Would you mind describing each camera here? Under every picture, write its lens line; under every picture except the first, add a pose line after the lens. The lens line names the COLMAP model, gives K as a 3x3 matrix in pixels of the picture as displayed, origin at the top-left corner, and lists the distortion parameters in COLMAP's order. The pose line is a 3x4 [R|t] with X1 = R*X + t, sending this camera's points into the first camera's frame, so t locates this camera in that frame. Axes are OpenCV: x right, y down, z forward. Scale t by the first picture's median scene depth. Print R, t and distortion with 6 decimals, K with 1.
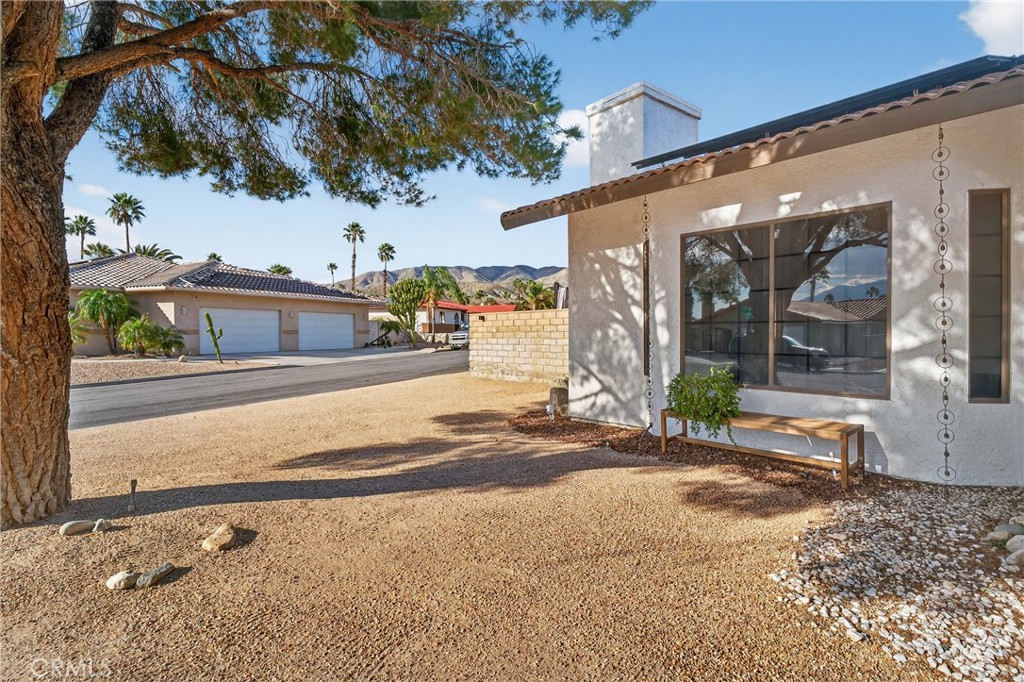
lens RADIAL K [[520.1, 0, 512.0], [0, 520.1, 341.0], [0, 0, 1]] dist [-0.002355, 0.000288]
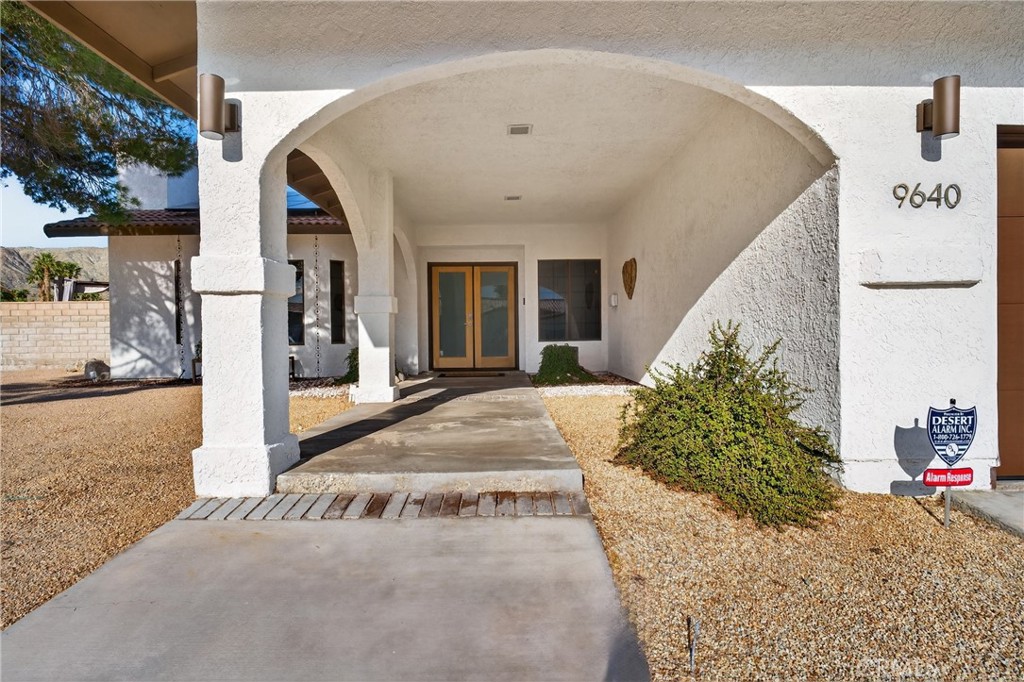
lens RADIAL K [[520.1, 0, 512.0], [0, 520.1, 341.0], [0, 0, 1]] dist [-0.002355, 0.000288]
pose [[0.631062, -0.015938, 0.775569, -0.320320], [0.019786, 0.999794, 0.004446, 0.066147], [-0.775480, 0.012540, 0.631248, -0.777683]]
